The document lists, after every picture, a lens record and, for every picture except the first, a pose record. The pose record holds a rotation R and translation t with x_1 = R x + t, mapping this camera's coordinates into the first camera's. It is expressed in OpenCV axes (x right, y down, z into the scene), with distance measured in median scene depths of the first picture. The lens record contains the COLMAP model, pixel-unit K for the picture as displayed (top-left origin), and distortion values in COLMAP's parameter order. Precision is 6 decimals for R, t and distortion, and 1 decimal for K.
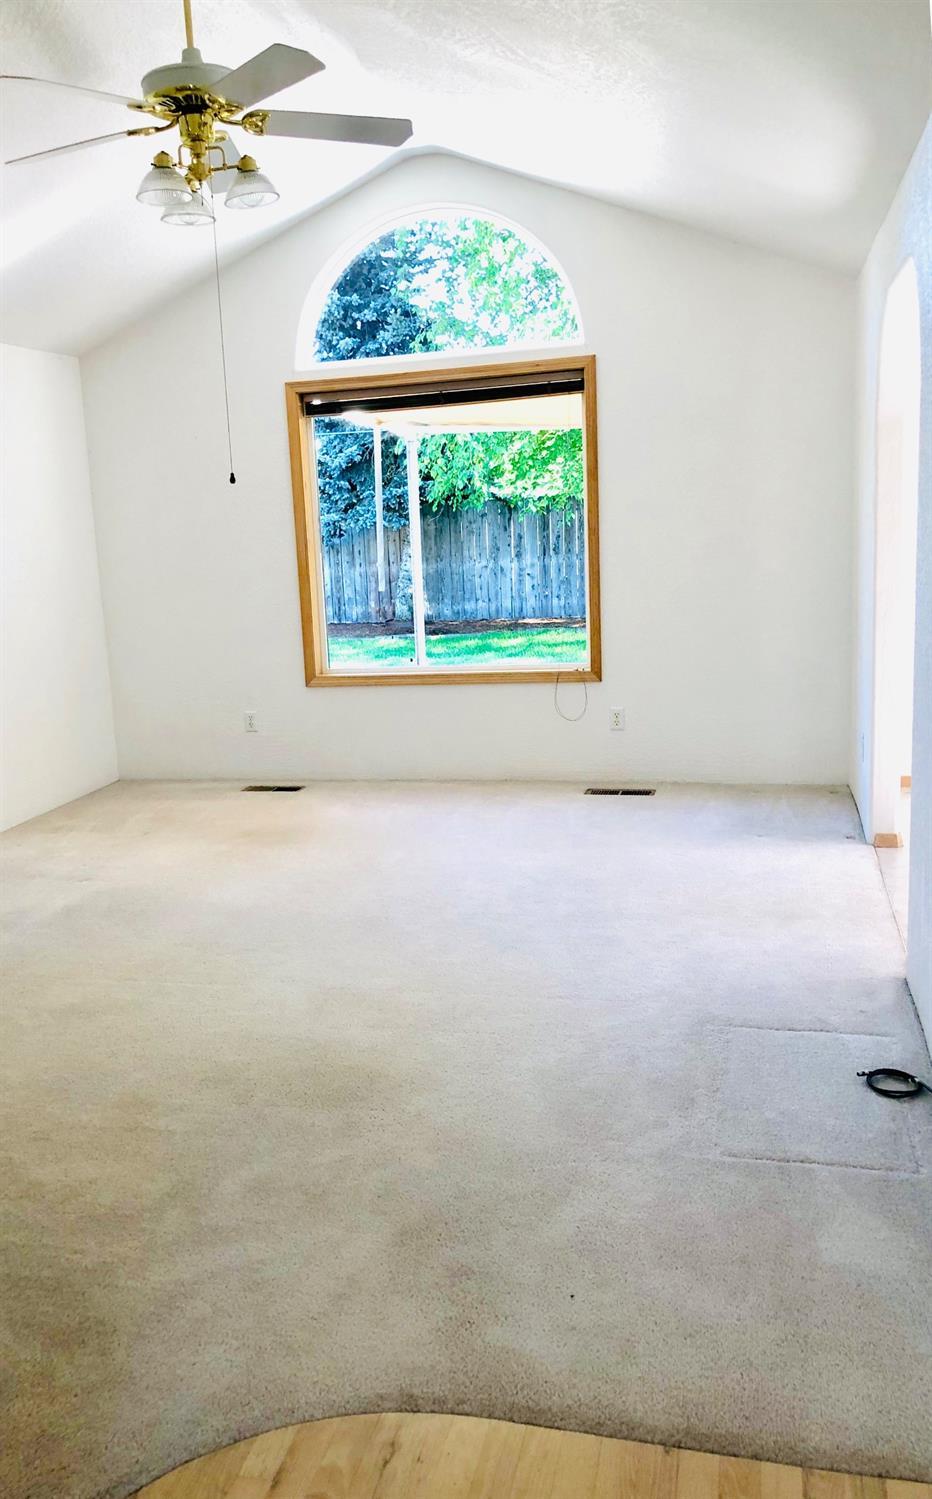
lens RADIAL K [[1279.2, 0, 466.0], [0, 1279.2, 749.5], [0, 0, 1]] dist [0.001167, -0.004255]
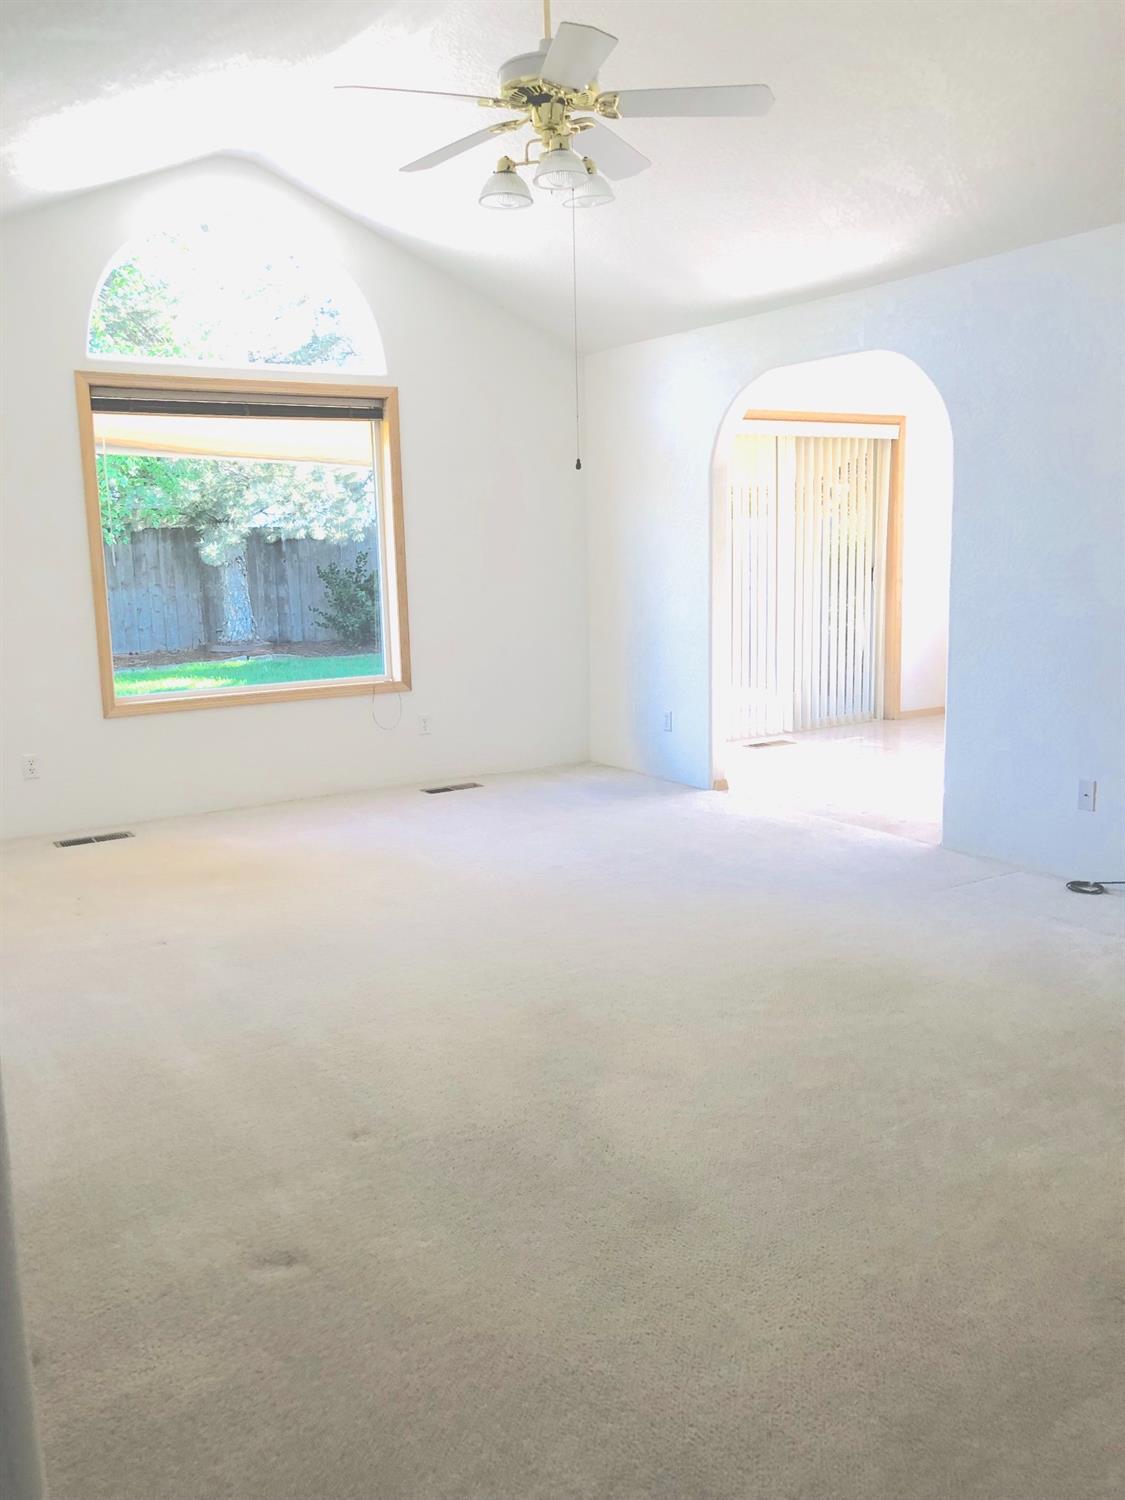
lens RADIAL K [[1224.1, 0, 562.5], [0, 1224.1, 750.0], [0, 0, 1]] dist [0.045556, 0.000523]
pose [[0.674699, -0.089747, 0.732616, -0.568612], [0.121838, 0.992506, 0.009378, 0.002413], [-0.727967, 0.082933, 0.680578, 0.210102]]
